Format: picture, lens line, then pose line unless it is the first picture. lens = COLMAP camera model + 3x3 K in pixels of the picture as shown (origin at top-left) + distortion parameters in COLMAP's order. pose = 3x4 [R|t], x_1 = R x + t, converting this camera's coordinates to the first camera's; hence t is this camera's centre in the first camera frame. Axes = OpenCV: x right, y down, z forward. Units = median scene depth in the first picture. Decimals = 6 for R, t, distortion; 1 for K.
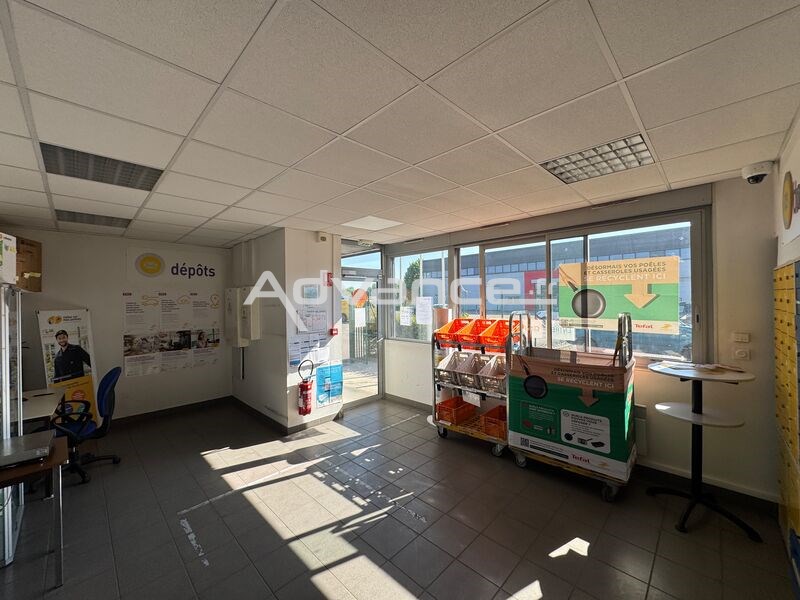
lens RADIAL K [[318.2, 0, 401.8], [0, 318.2, 299.3], [0, 0, 1]] dist [-0.003581, 0.000234]
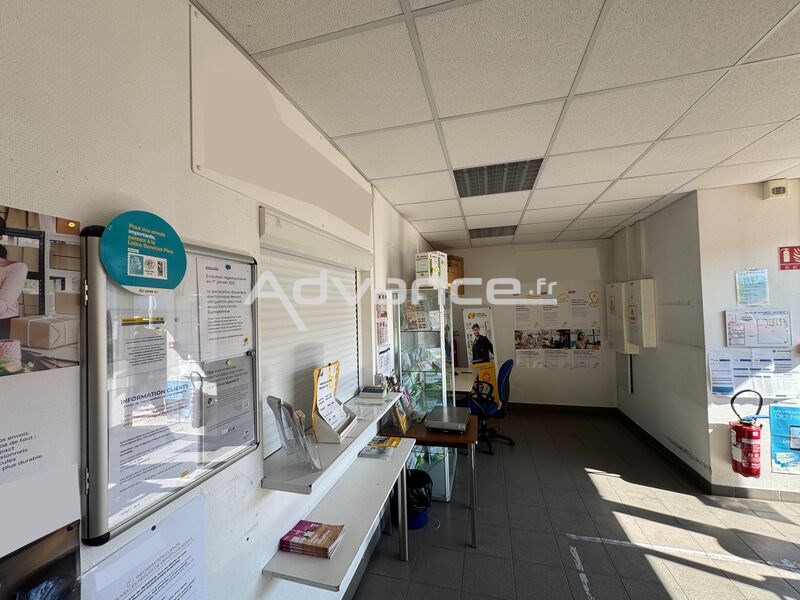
lens RADIAL K [[318.2, 0, 401.8], [0, 318.2, 299.3], [0, 0, 1]] dist [-0.003581, 0.000234]
pose [[0.488000, -0.018134, -0.872655, -0.088475], [0.024415, 0.999677, -0.007120, -0.000061], [0.872502, -0.017831, 0.488285, 0.106383]]
